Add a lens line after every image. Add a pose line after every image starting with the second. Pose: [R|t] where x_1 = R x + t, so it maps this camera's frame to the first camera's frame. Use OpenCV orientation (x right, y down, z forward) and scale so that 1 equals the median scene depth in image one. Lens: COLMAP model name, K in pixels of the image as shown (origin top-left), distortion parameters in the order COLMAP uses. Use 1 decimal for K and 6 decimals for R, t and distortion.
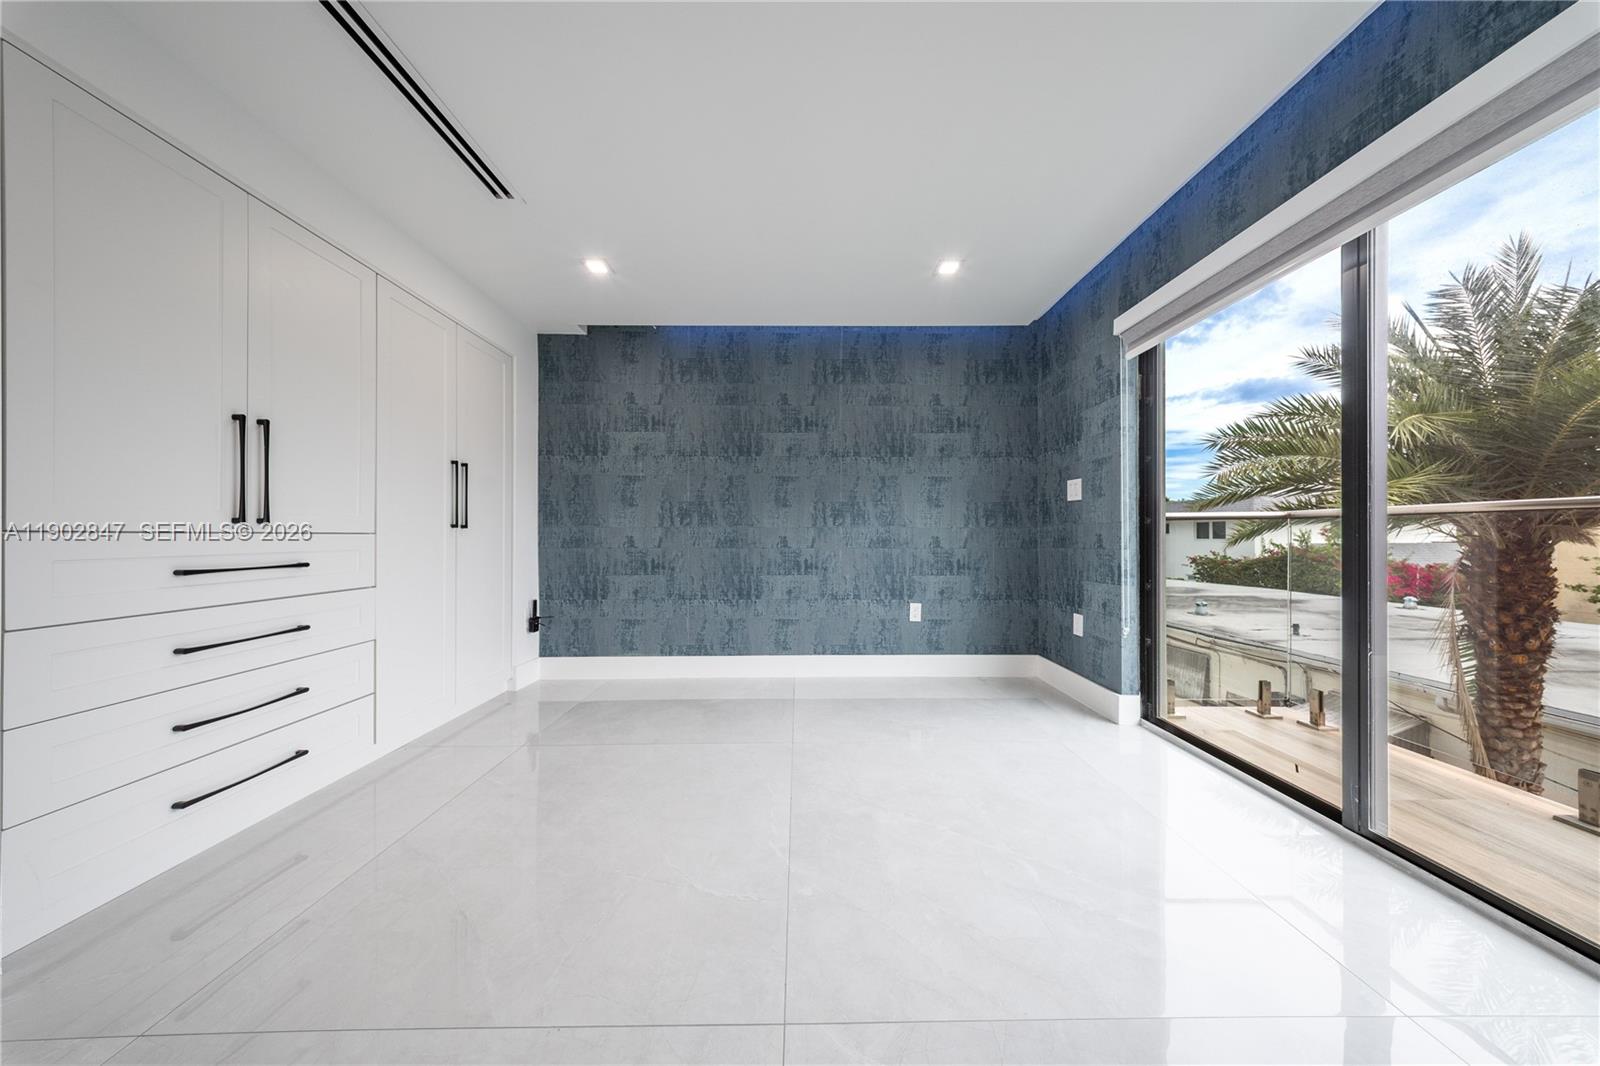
lens RADIAL K [[464.7, 0, 799.7], [0, 464.7, 534.7], [0, 0, 1]] dist [0.004475, -0.000581]
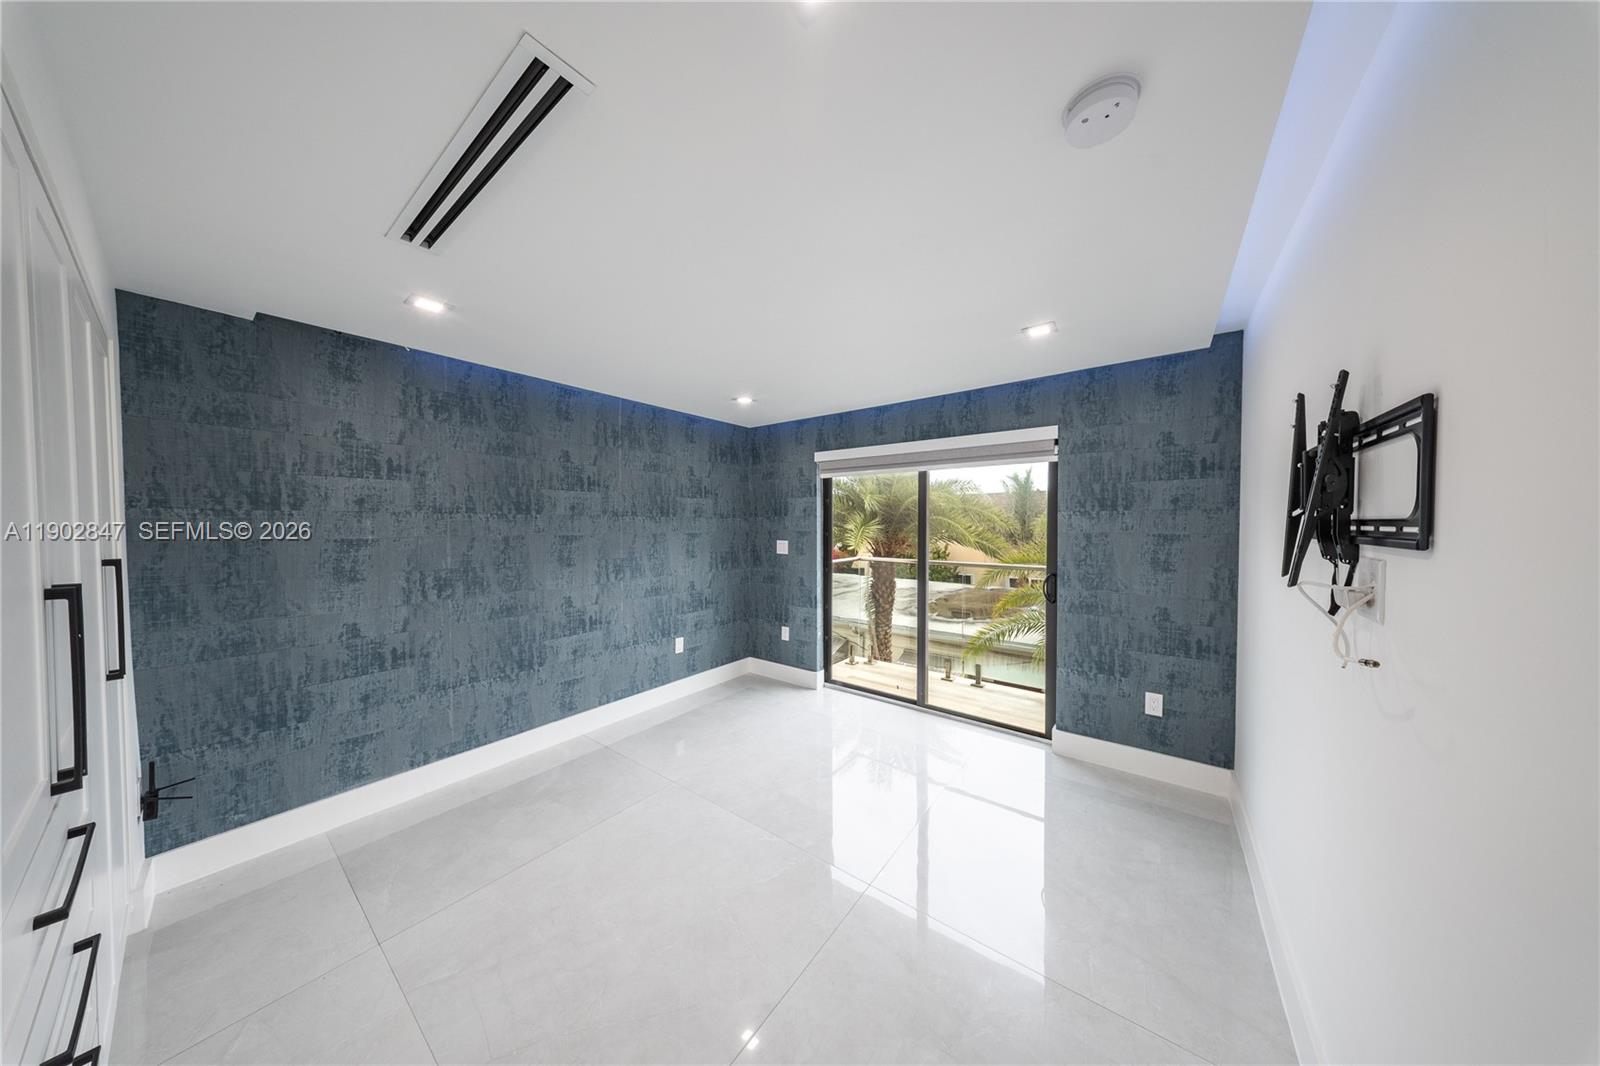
lens RADIAL K [[464.7, 0, 810.4], [0, 464.7, 532.6], [0, 0, 1]] dist [0.004475, -0.000581]
pose [[0.600888, -0.014886, 0.799194, -0.512947], [-0.003446, 0.999769, 0.021213, -0.154697], [-0.799325, -0.015501, 0.600698, -0.001499]]
